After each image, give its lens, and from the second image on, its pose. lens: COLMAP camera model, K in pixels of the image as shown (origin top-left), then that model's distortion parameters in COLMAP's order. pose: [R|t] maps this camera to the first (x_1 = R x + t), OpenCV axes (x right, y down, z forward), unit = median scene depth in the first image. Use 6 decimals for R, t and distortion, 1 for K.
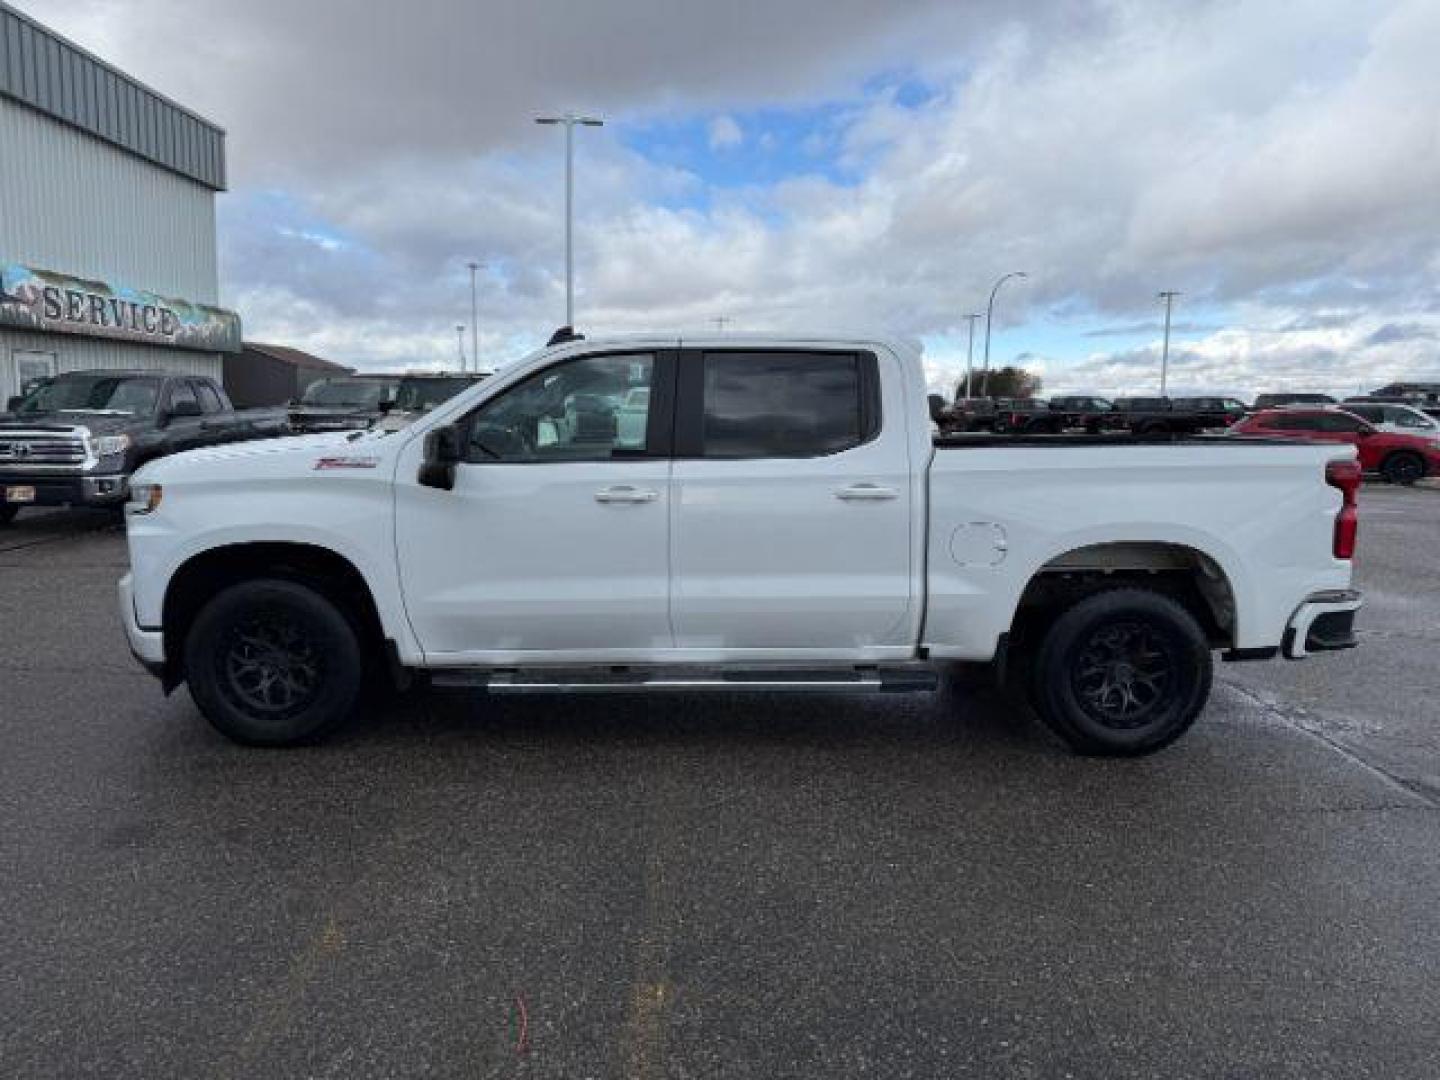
lens RADIAL K [[1030.1, 0, 717.6], [0, 1030.1, 533.7], [0, 0, 1]] dist [0.027935, -0.037306]
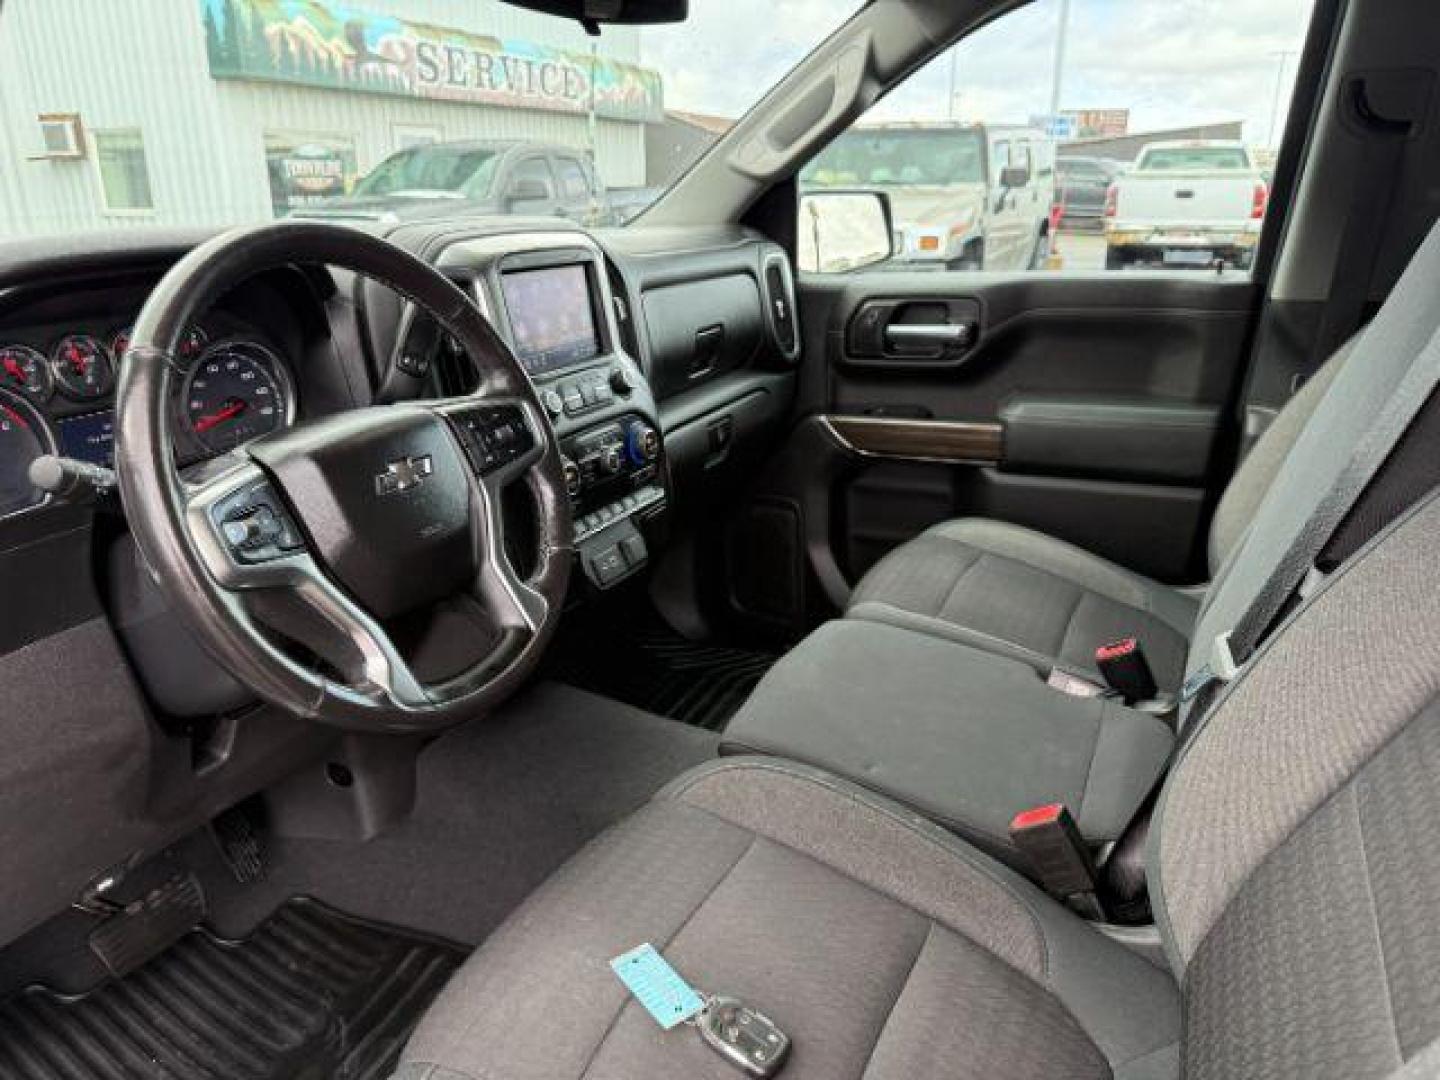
lens RADIAL K [[1030.1, 0, 730.0], [0, 1030.1, 513.1], [0, 0, 1]] dist [0.027935, -0.037306]
pose [[0.903726, 0.108136, -0.414228, -0.079768], [-0.029140, 0.980867, 0.192485, -0.092715], [0.427118, -0.161883, 0.889587, 0.873404]]
